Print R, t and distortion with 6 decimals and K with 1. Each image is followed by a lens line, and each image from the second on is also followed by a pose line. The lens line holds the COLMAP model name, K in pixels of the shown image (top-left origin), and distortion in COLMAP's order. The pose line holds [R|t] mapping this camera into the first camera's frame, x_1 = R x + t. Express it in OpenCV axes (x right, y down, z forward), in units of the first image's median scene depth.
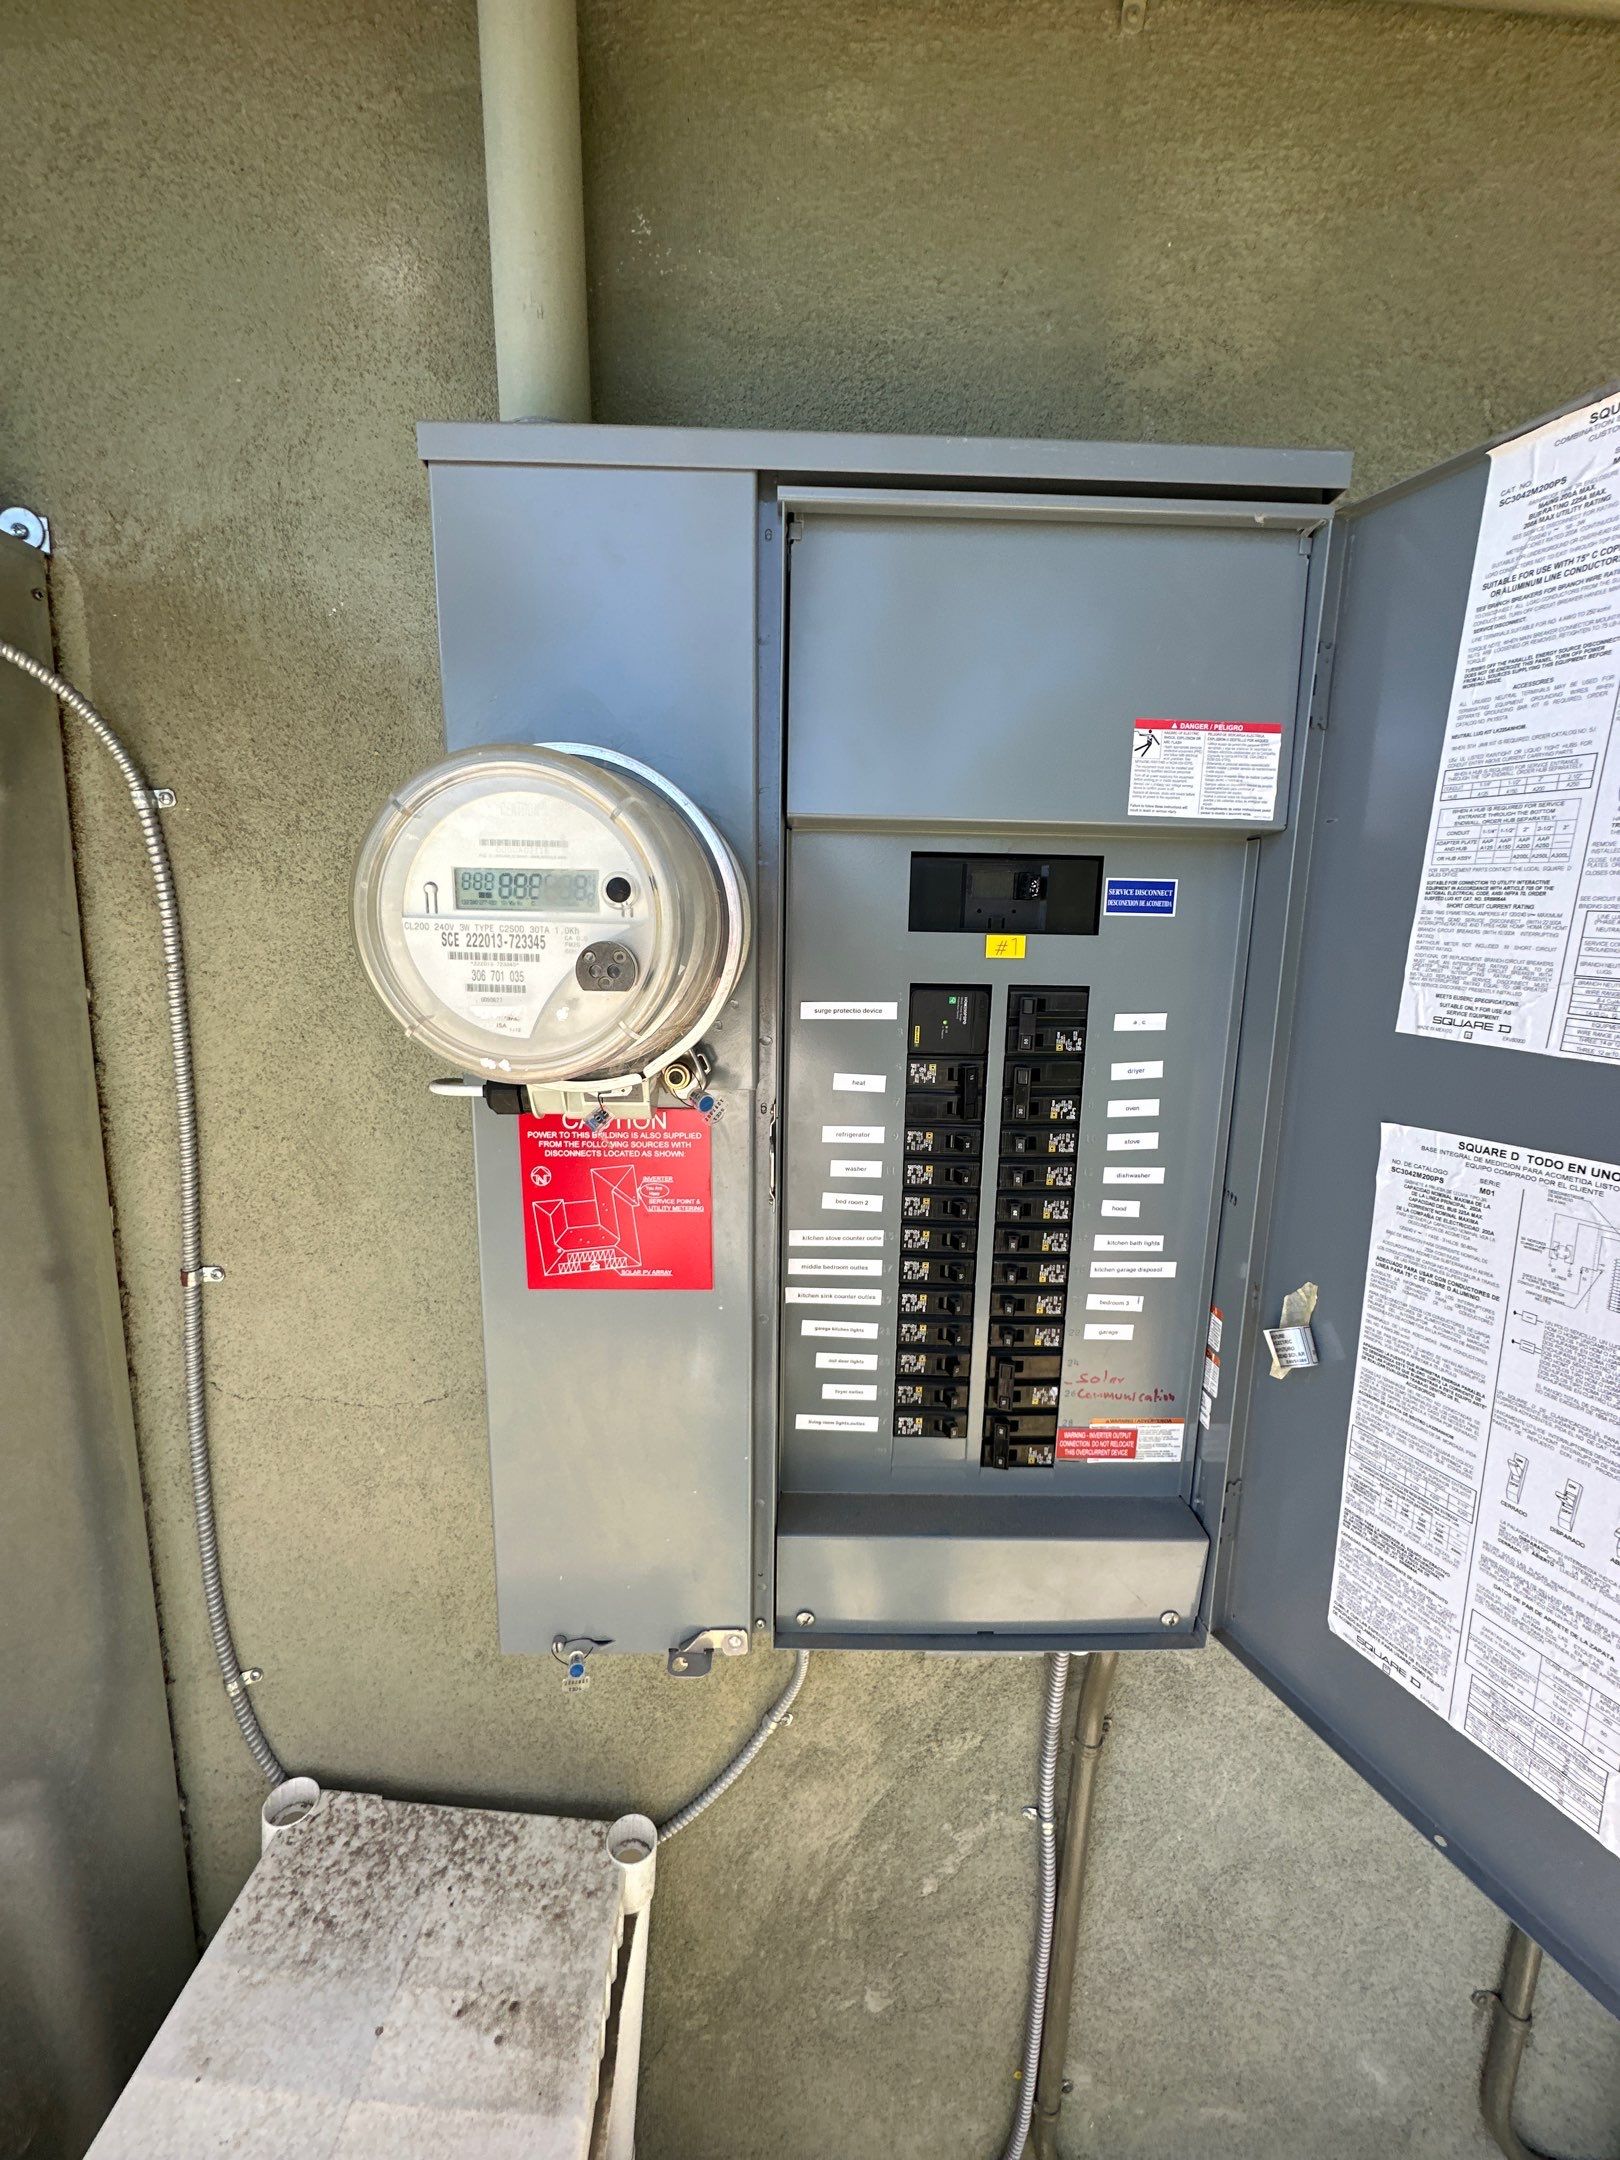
lens RADIAL K [[868.7, 0, 810.7], [0, 868.7, 1080.1], [0, 0, 1]] dist [-0.002424, -0.000085]
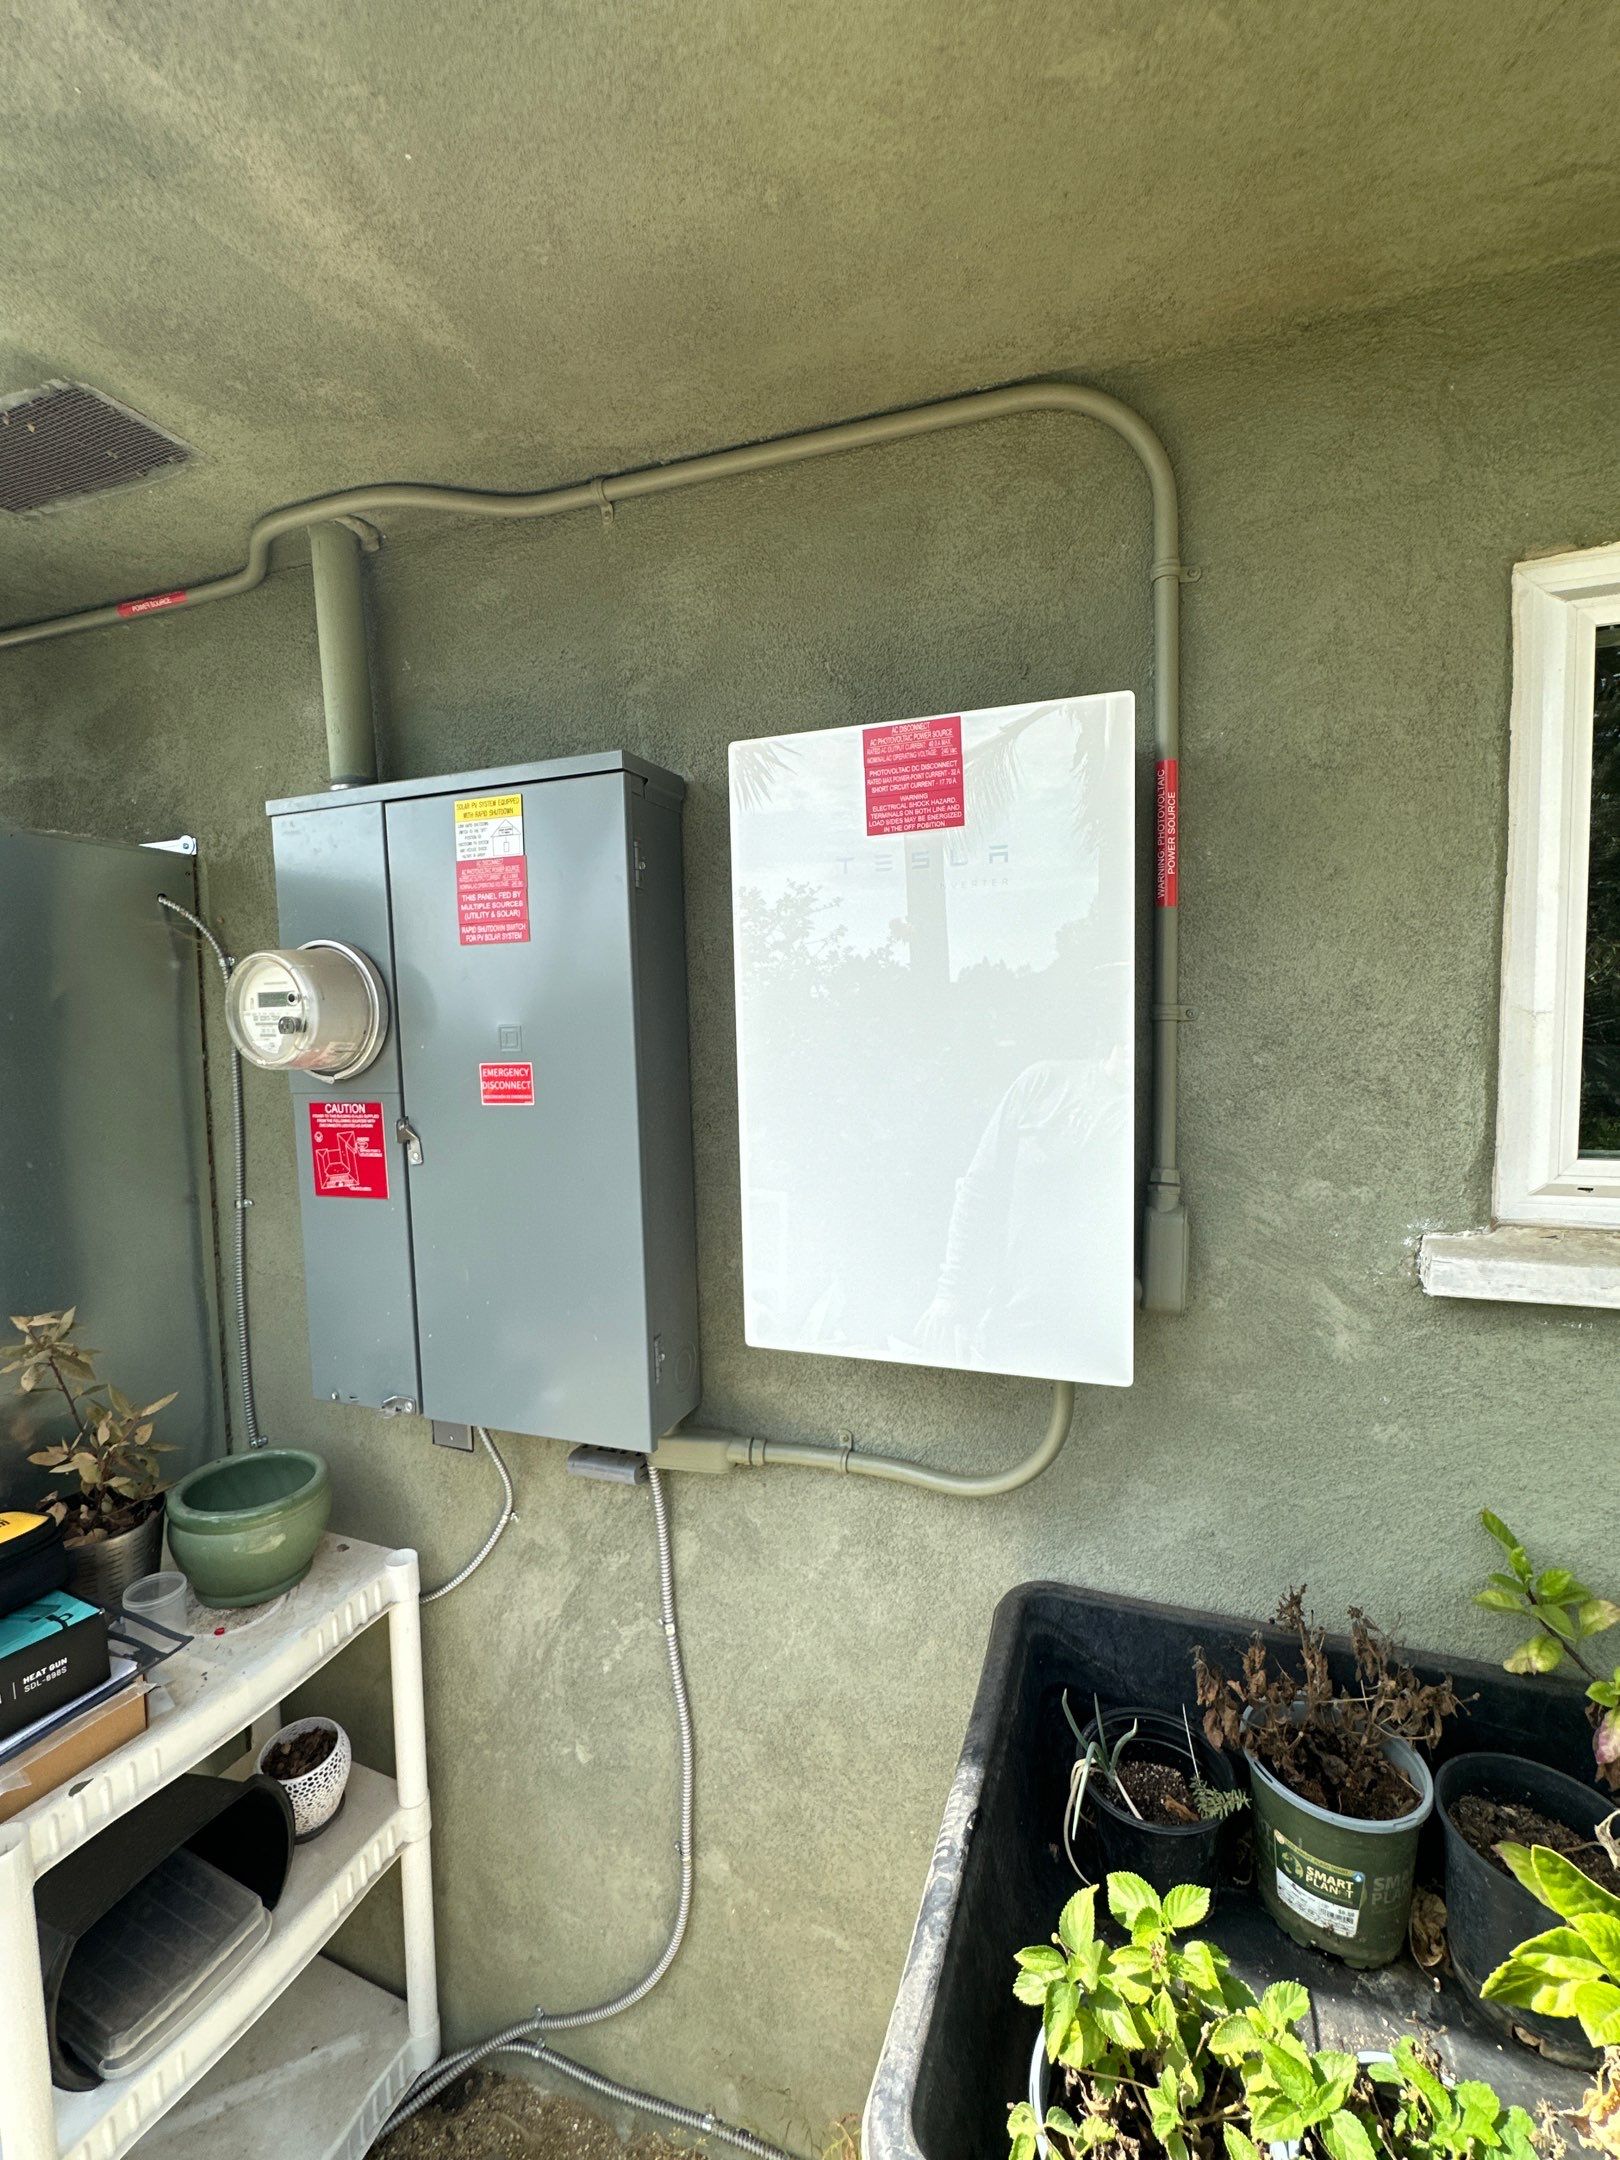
lens RADIAL K [[934.4, 0, 810.0], [0, 934.4, 1084.4], [0, 0, 1]] dist [-0.004387, 0.000057]
pose [[0.929674, -0.015937, -0.368038, 1.059756], [-0.021502, 0.995013, -0.097401, 0.120745], [0.367754, 0.098465, 0.924695, -0.405203]]
